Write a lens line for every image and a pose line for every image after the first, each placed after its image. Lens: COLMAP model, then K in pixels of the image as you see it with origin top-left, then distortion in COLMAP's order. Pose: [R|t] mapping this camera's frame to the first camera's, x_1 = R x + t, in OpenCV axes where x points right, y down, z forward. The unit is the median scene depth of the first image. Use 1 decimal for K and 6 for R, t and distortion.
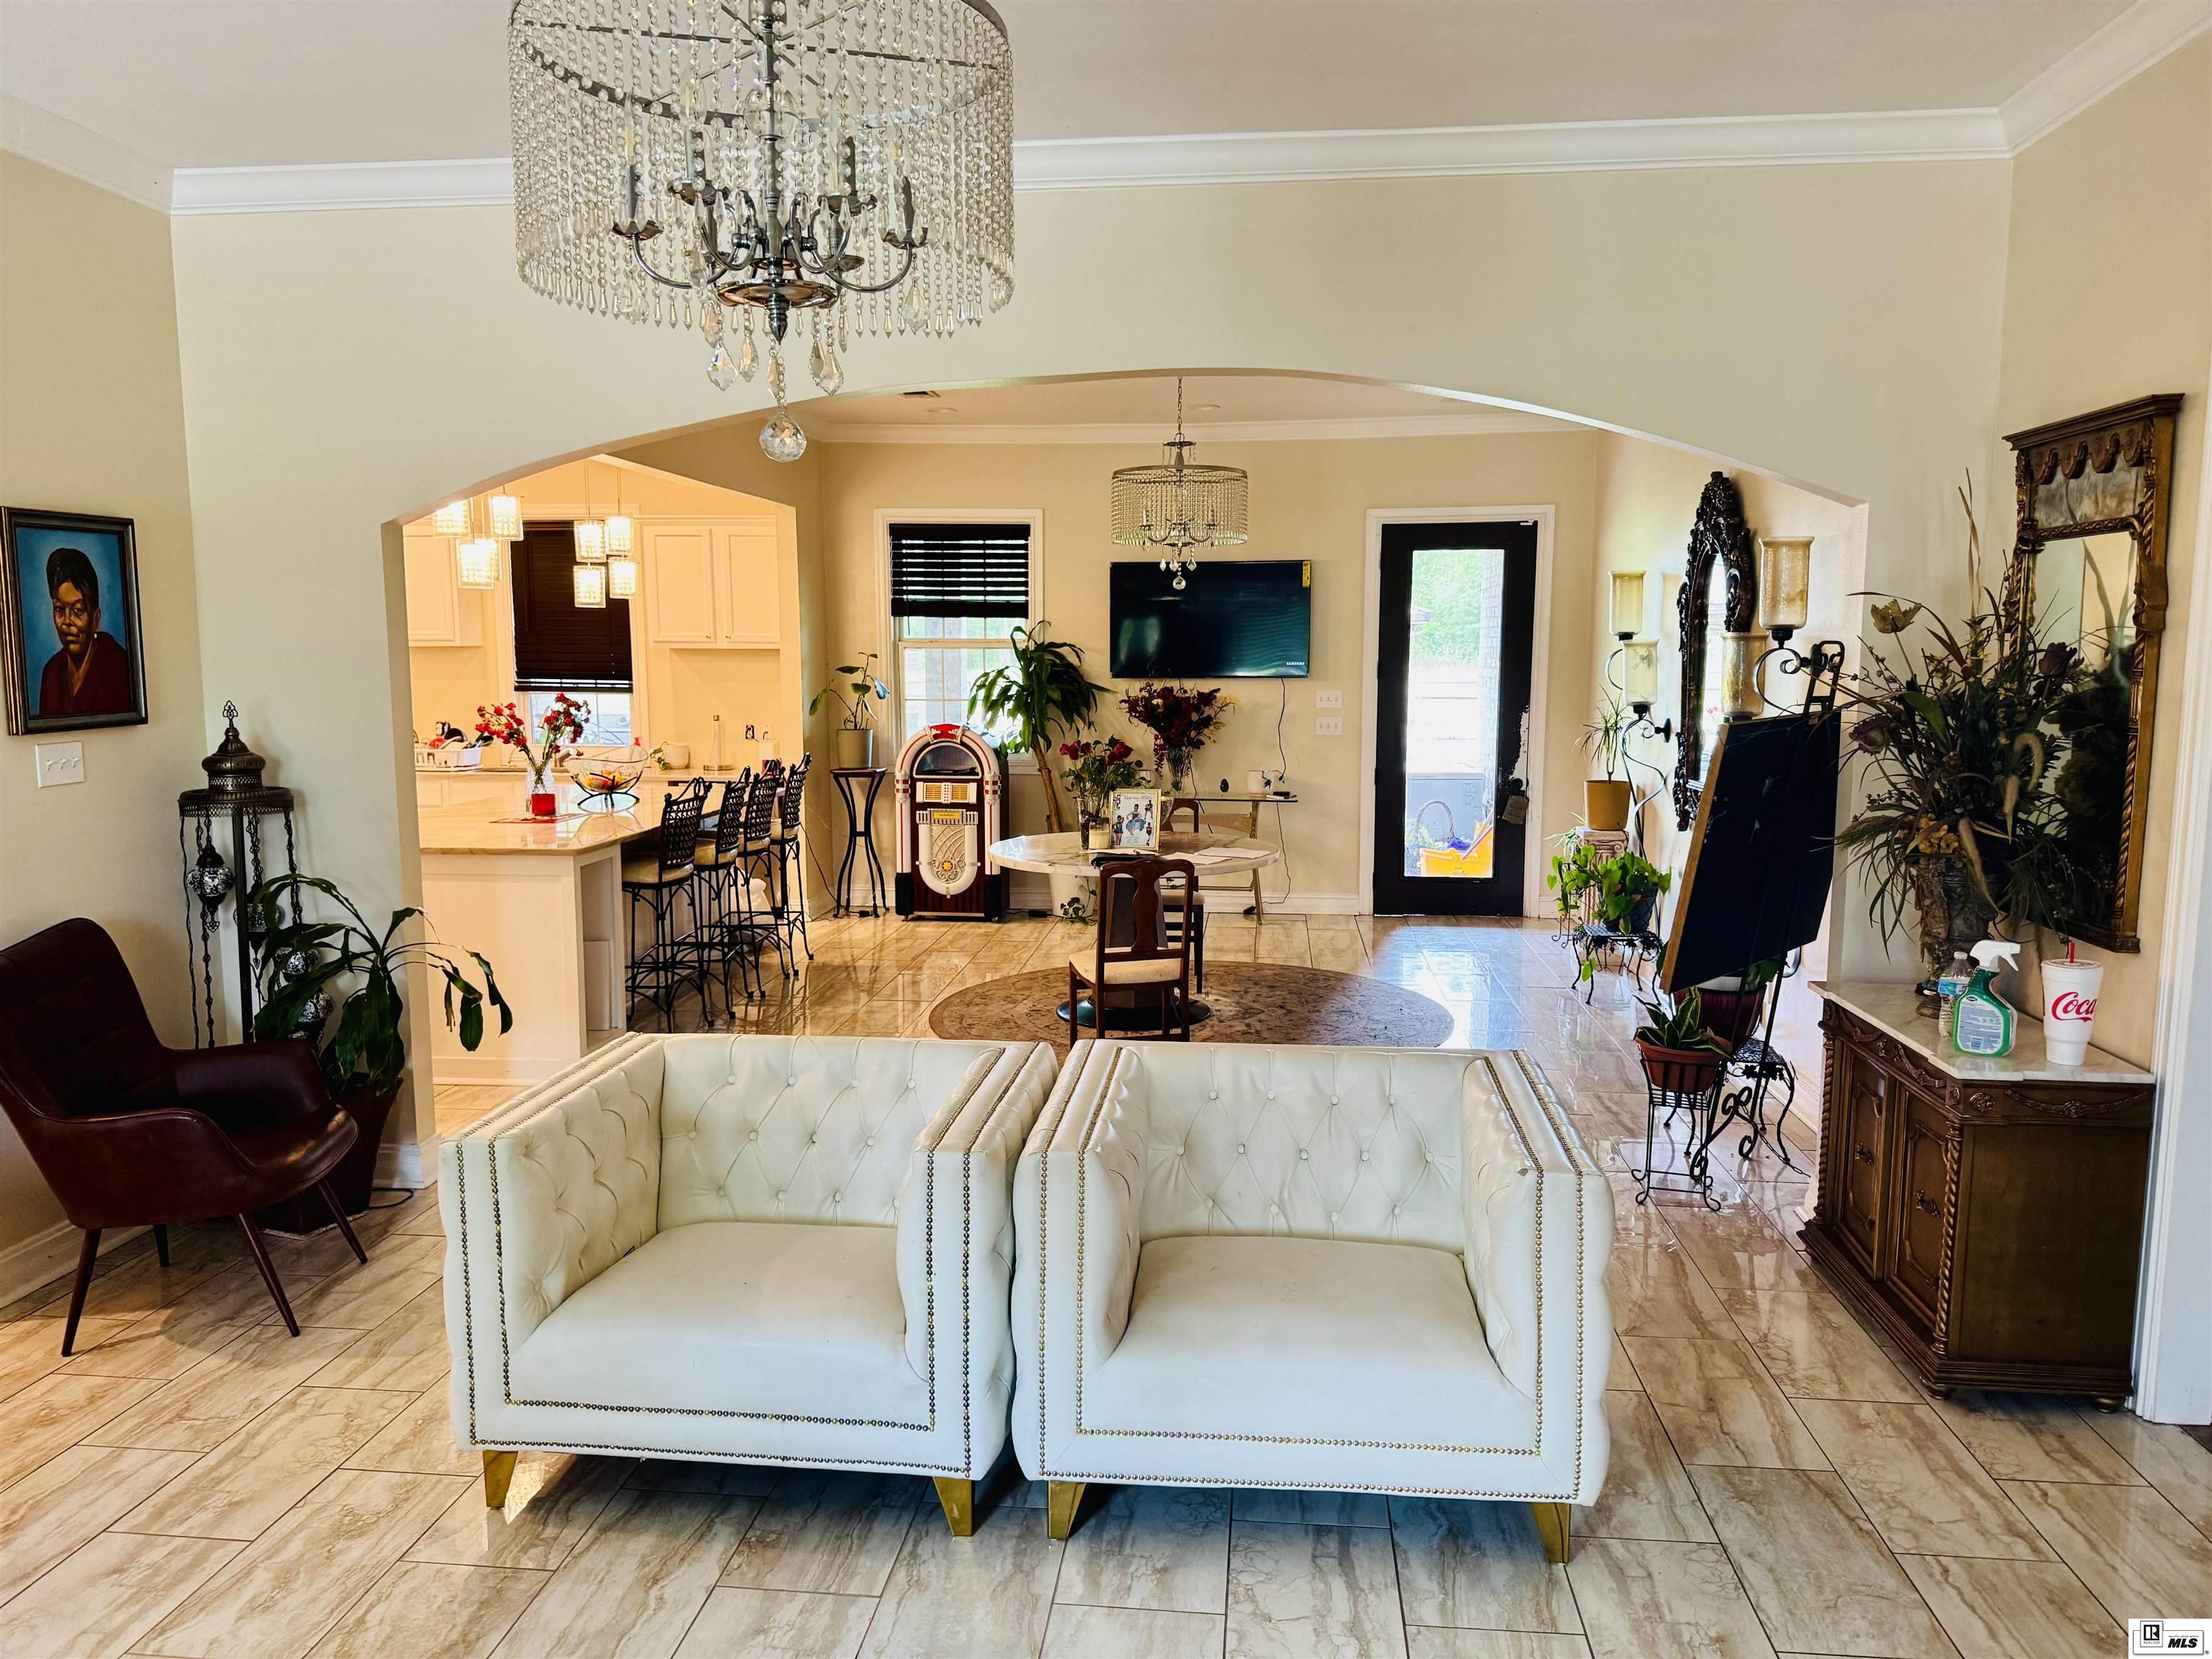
lens RADIAL K [[1542.9, 0, 1106.0], [0, 1542.9, 829.5], [0, 0, 1]] dist [0.126994, -0.183544]
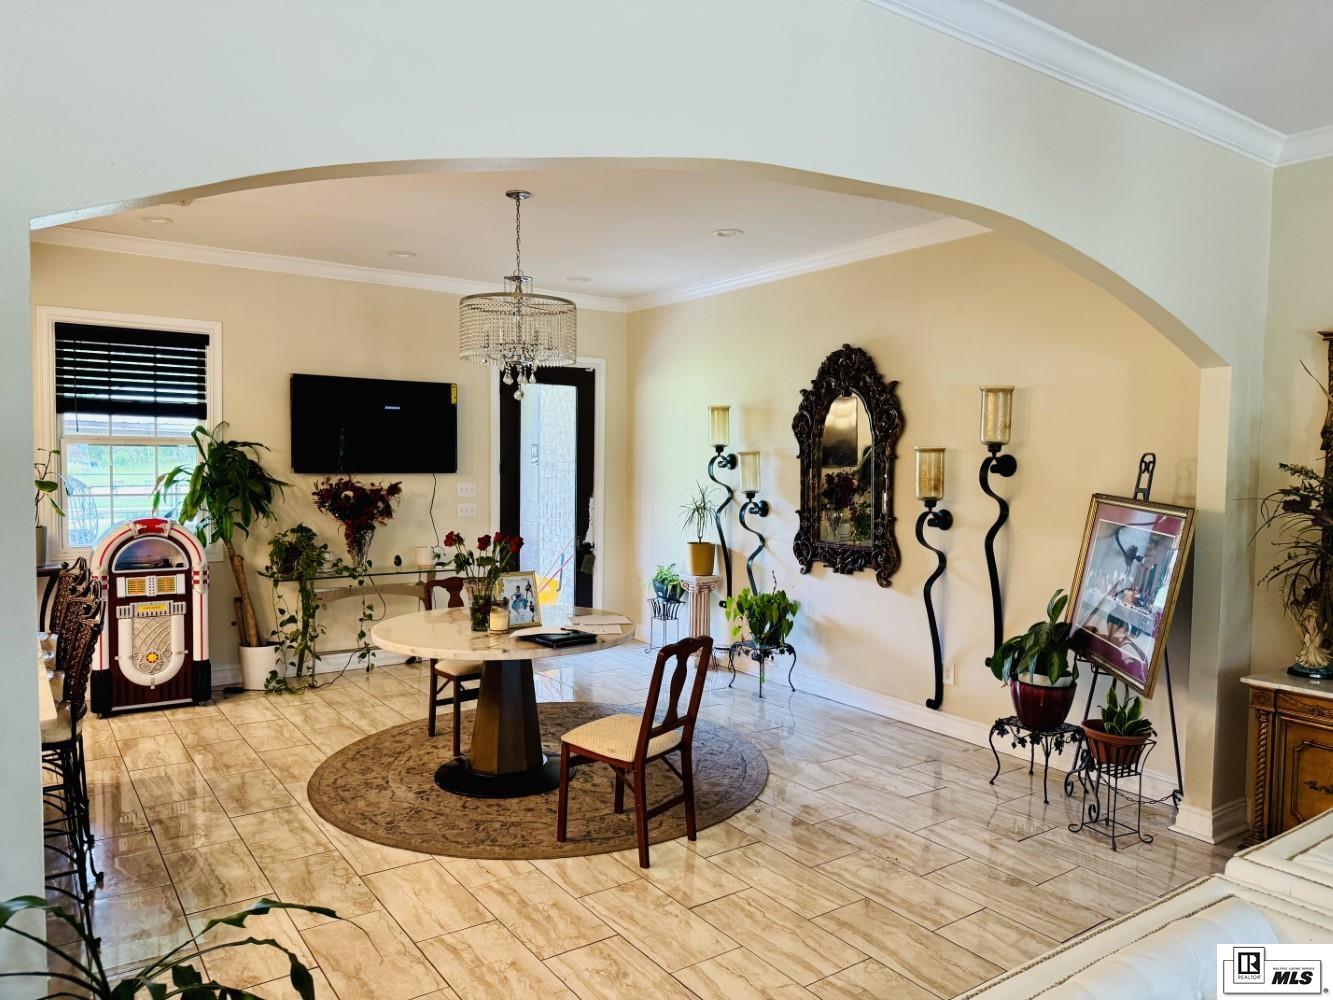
lens RADIAL K [[929.8, 0, 666.5], [0, 929.8, 500.0], [0, 0, 1]] dist [0.126994, -0.183544]
pose [[0.757575, -0.020235, 0.652434, -0.249201], [0.063684, 0.997042, -0.043025, -0.031099], [-0.649634, 0.074144, 0.756623, 0.294982]]
